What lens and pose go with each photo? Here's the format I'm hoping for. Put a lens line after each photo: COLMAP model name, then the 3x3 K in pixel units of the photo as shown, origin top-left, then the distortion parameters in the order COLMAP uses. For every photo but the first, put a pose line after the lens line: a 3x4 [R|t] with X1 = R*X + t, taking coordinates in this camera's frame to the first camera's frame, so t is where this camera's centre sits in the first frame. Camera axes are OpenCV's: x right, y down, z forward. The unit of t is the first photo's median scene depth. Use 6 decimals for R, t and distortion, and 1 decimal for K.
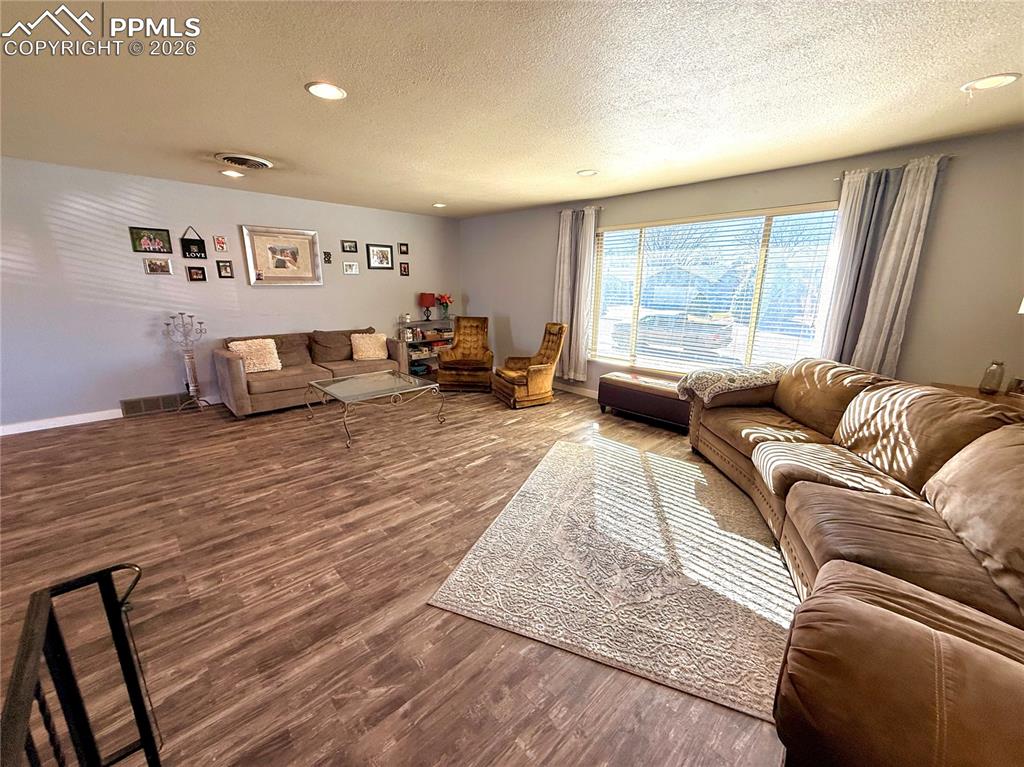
lens RADIAL K [[405.7, 0, 510.2], [0, 405.7, 381.8], [0, 0, 1]] dist [0.000383, 0.000195]
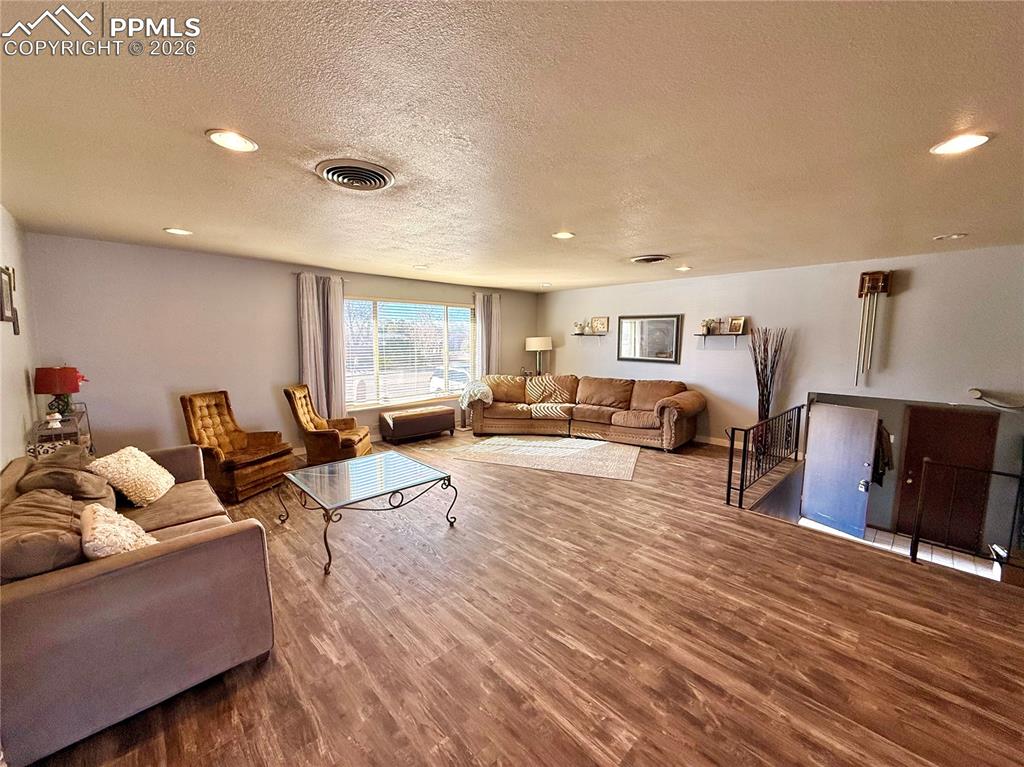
lens RADIAL K [[405.7, 0, 510.2], [0, 405.7, 381.8], [0, 0, 1]] dist [0.000383, 0.000195]
pose [[-0.004209, -0.117220, 0.993097, -1.155848], [0.231544, 0.966003, 0.115004, -0.205617], [-0.972815, 0.230429, 0.023076, 0.702209]]
